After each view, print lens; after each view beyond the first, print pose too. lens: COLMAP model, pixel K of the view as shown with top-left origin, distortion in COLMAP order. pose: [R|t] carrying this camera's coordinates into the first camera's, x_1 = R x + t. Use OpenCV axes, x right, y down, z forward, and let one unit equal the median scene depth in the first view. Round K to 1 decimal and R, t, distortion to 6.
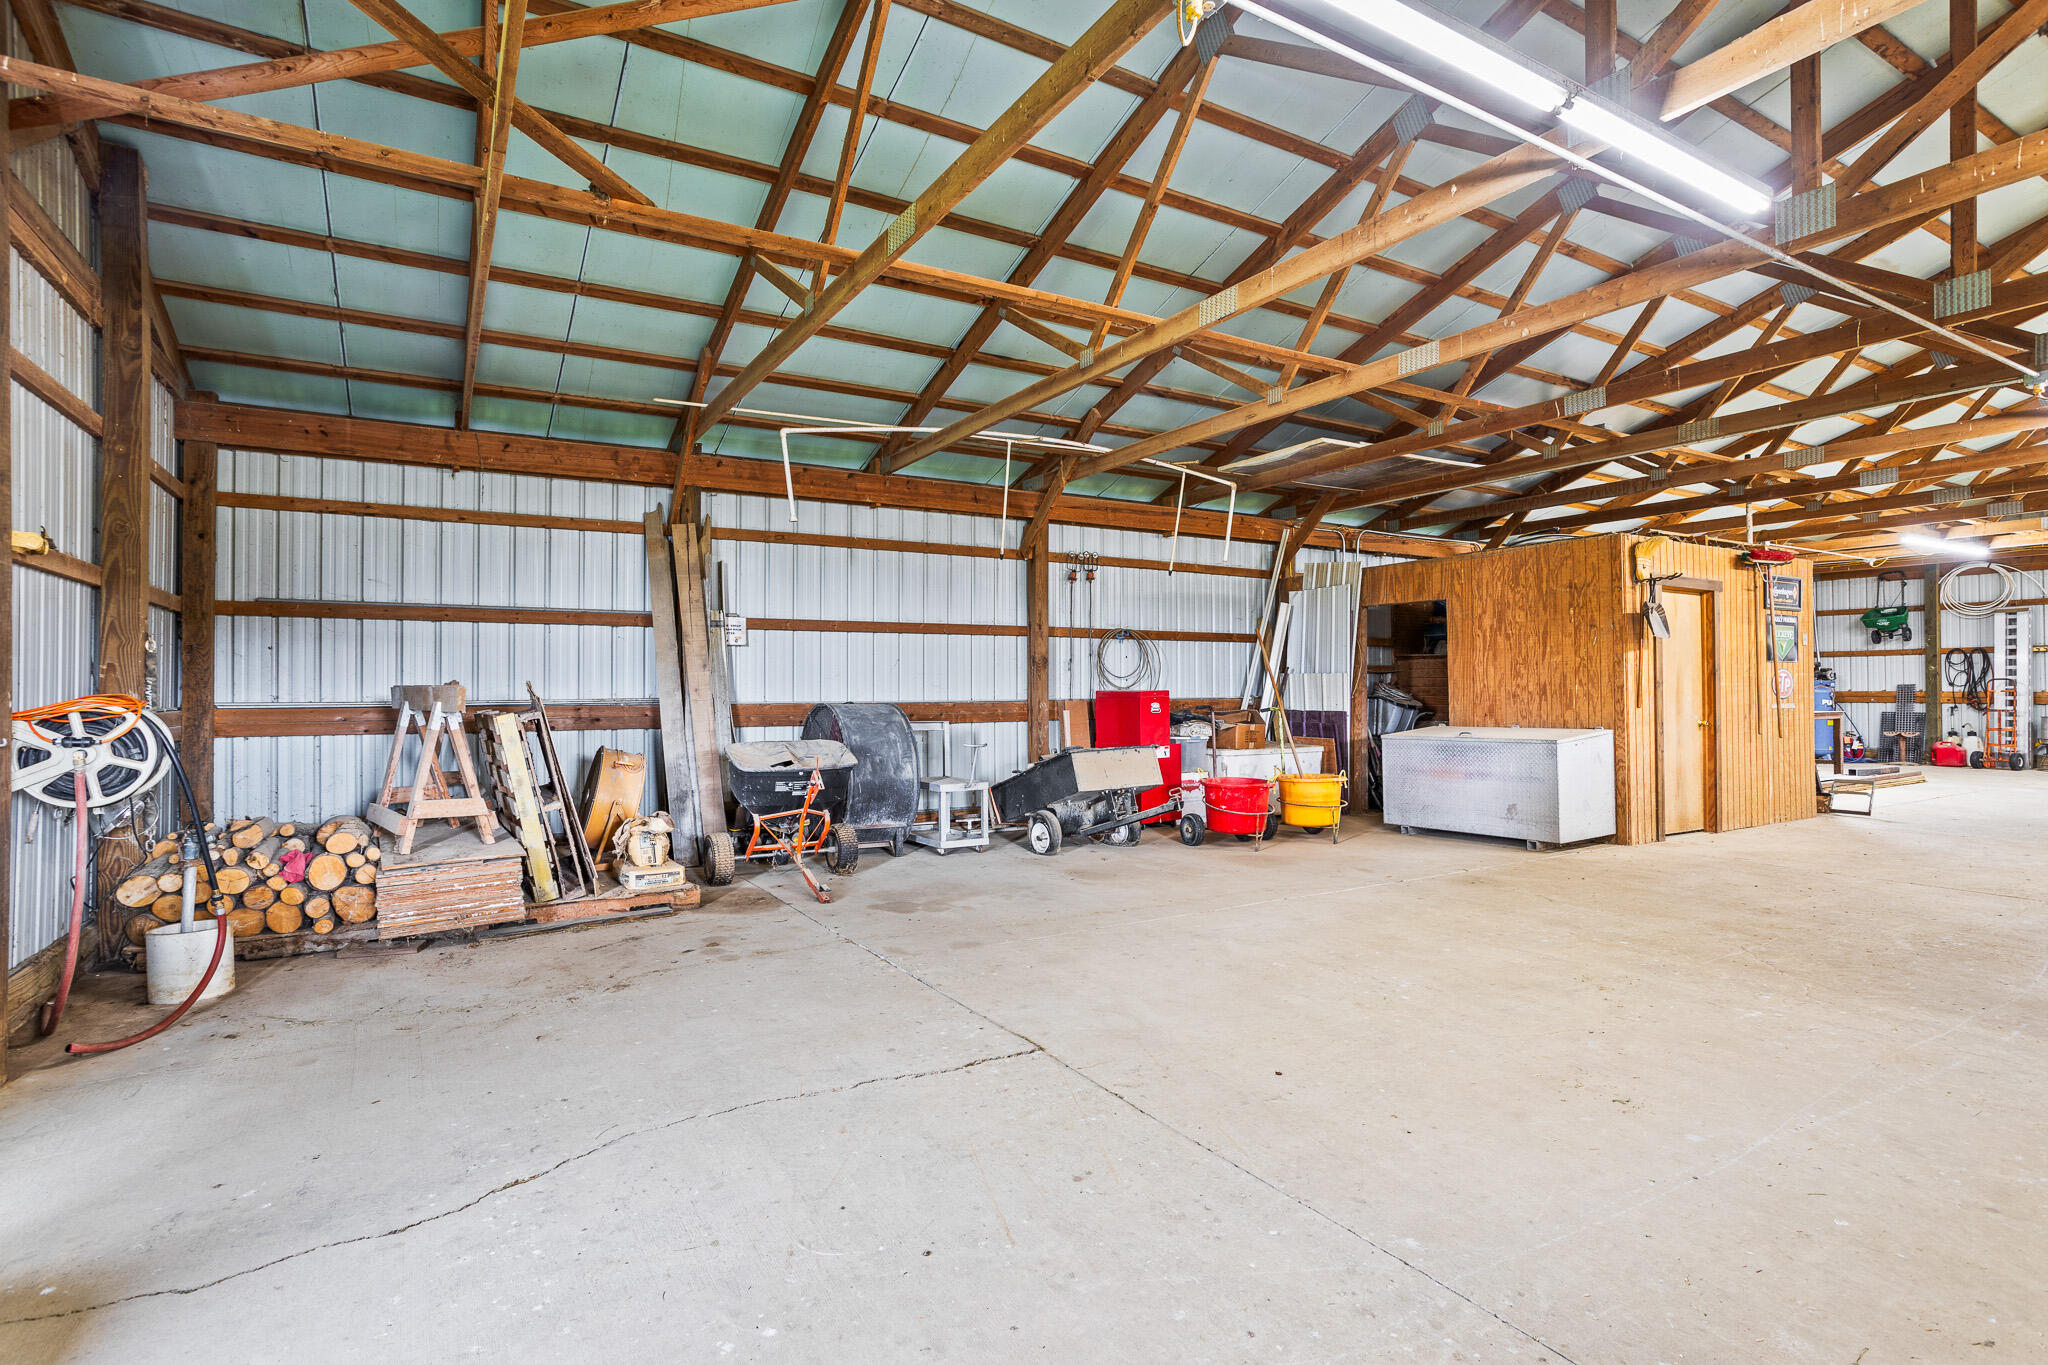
lens RADIAL K [[990.6, 0, 1022.9], [0, 990.6, 678.6], [0, 0, 1]] dist [-0.060565, 0.036653]
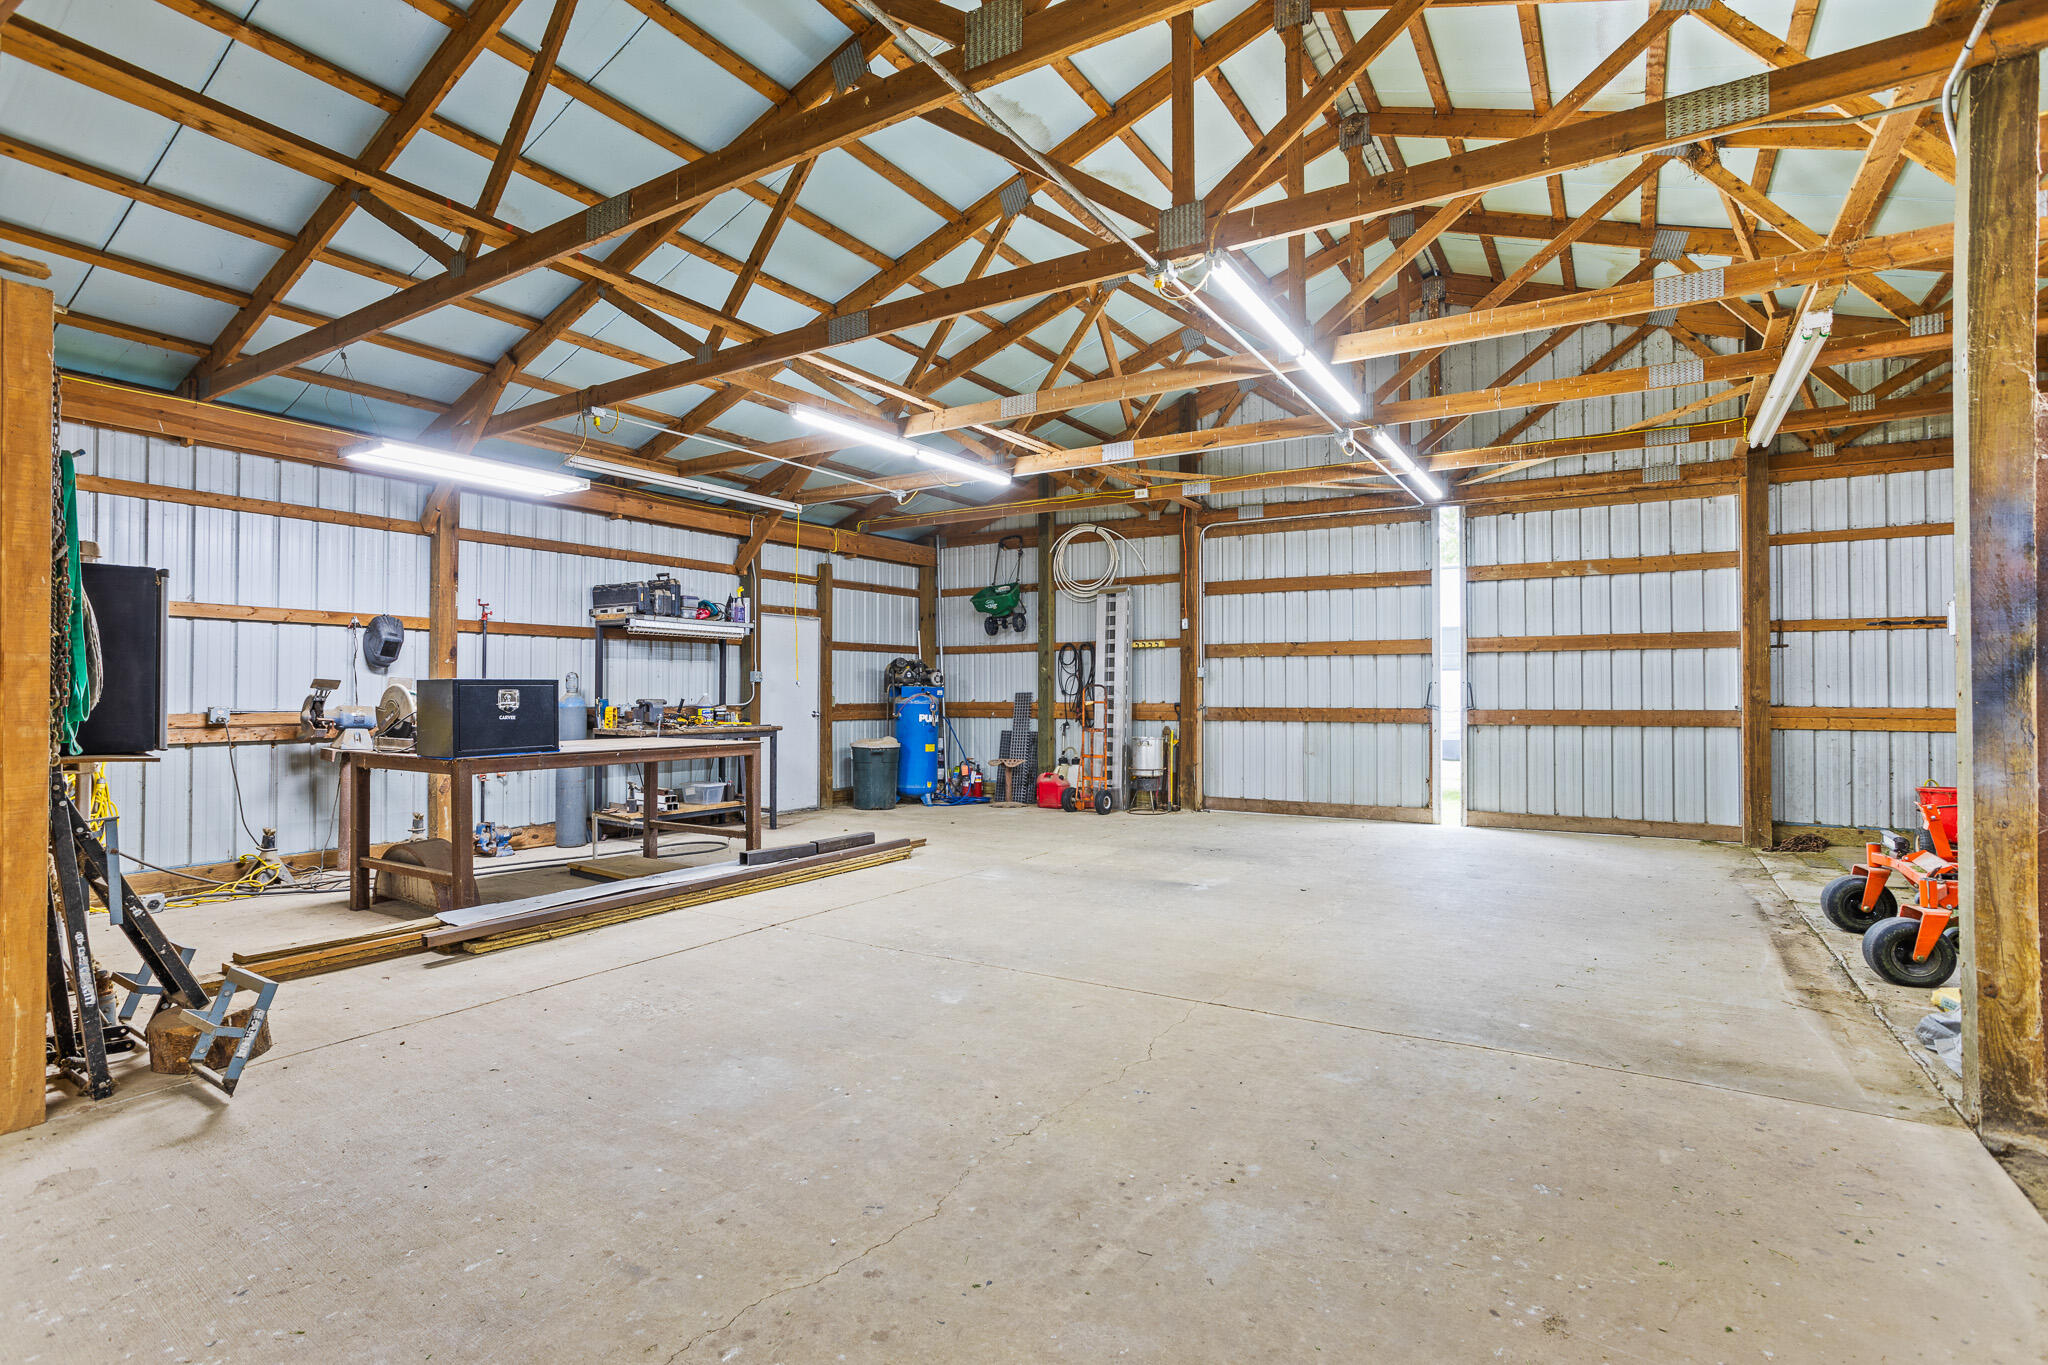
lens RADIAL K [[946.3, 0, 1071.6], [0, 946.3, 680.7], [0, 0, 1]] dist [-0.047342, 0.031040]
pose [[0.870760, 0.011112, 0.491583, 1.270149], [-0.009352, 0.999938, -0.006037, -0.000253], [-0.491620, 0.000660, 0.870810, 0.794392]]
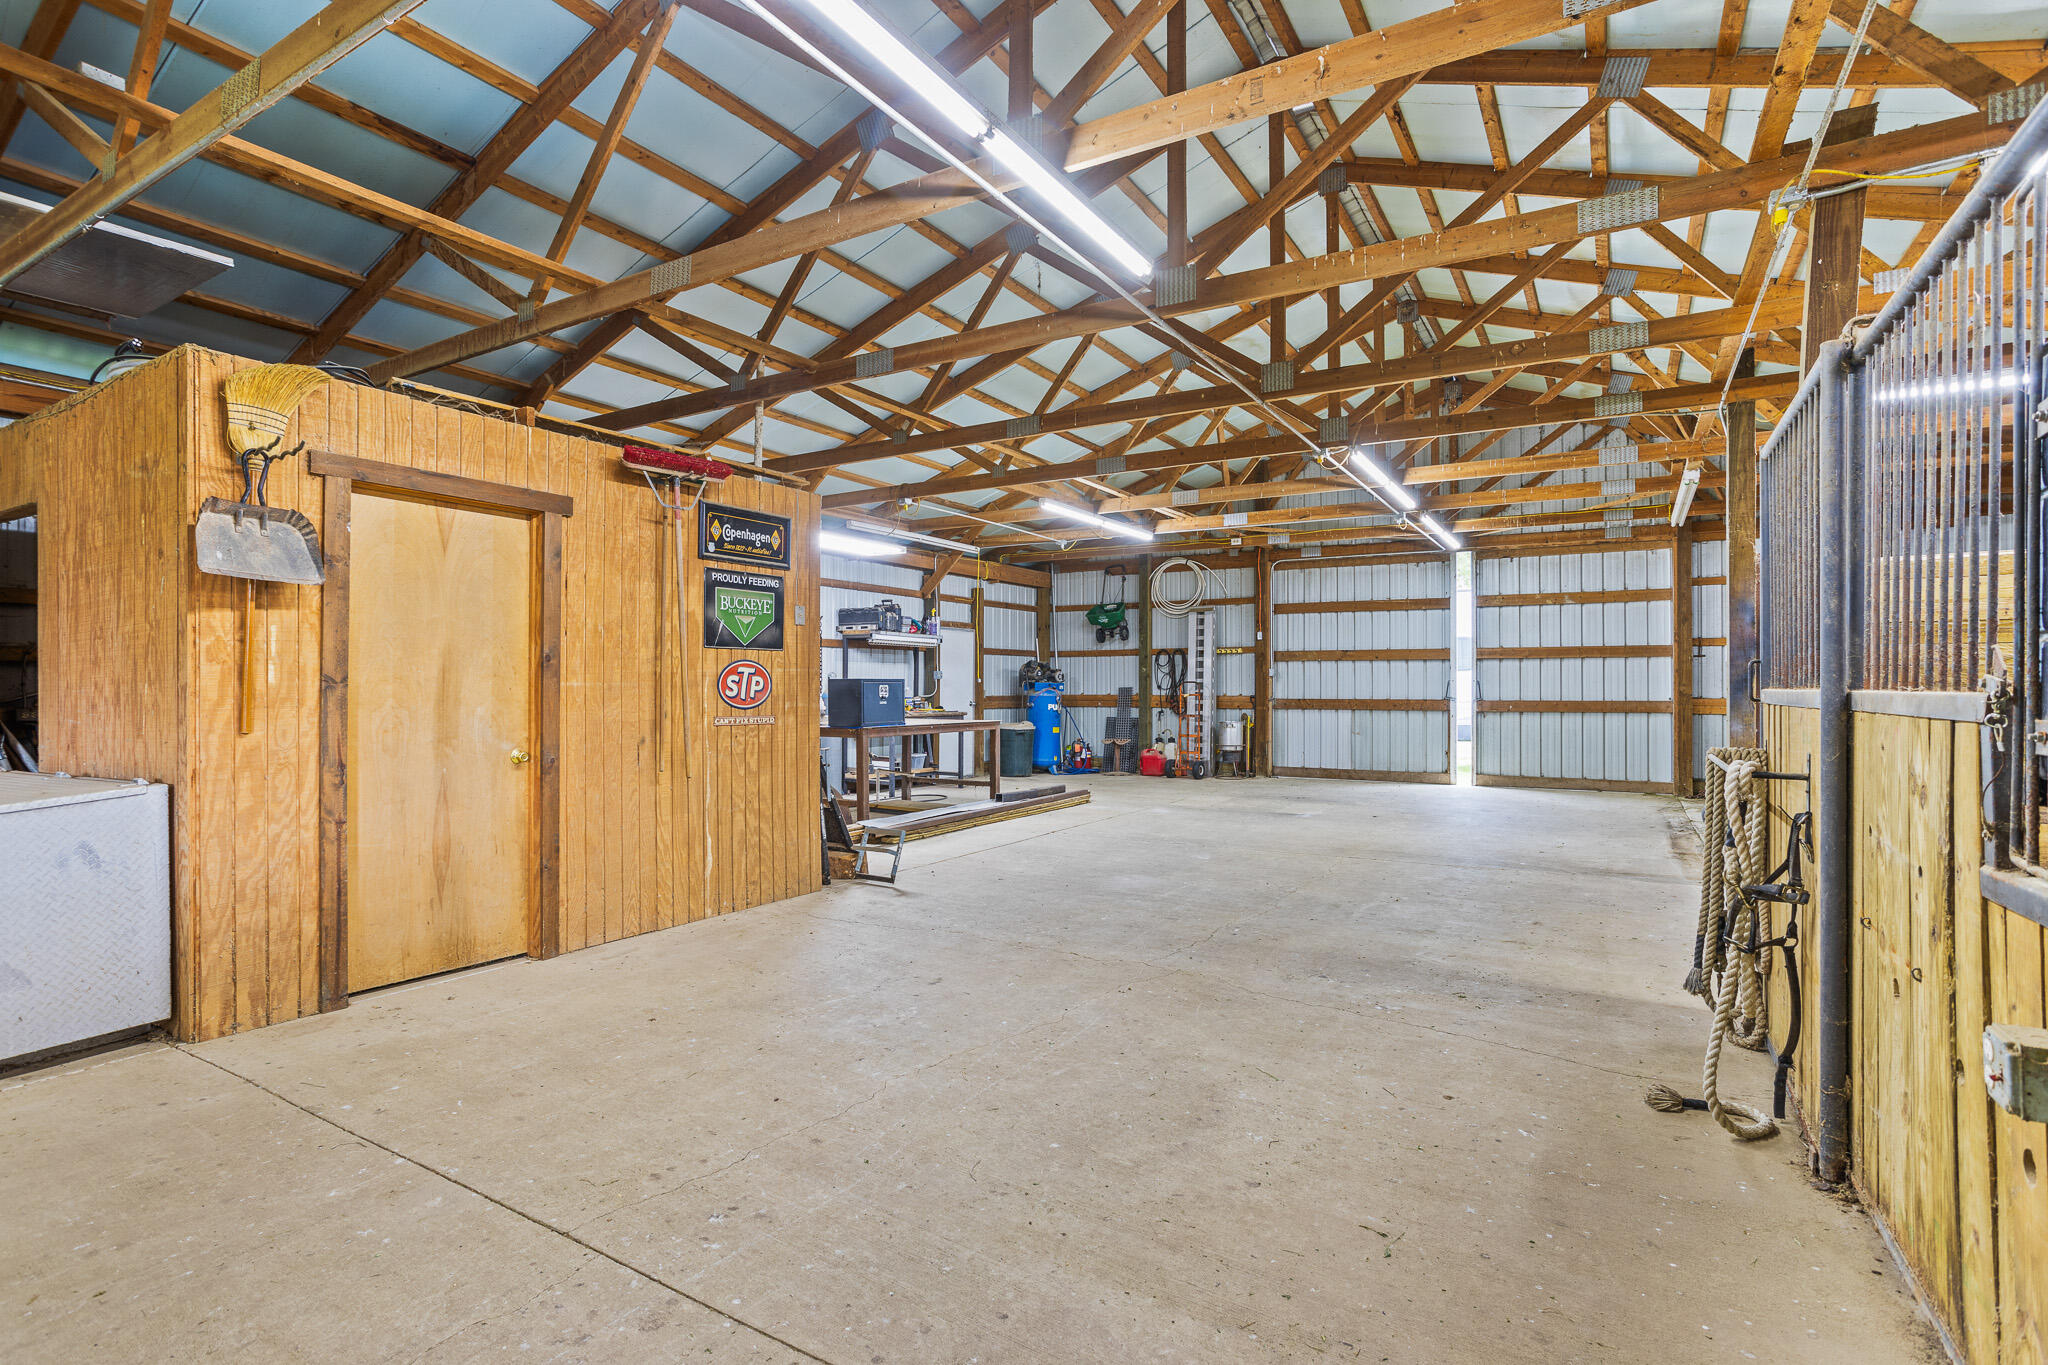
lens RADIAL K [[993.3, 0, 1006.5], [0, 993.3, 679.0], [0, 0, 1]] dist [-0.049913, 0.019392]
pose [[0.882291, 0.010924, 0.470577, 0.754442], [-0.011564, 0.999932, -0.001531, -0.000858], [-0.470562, -0.004091, 0.882358, 0.453736]]
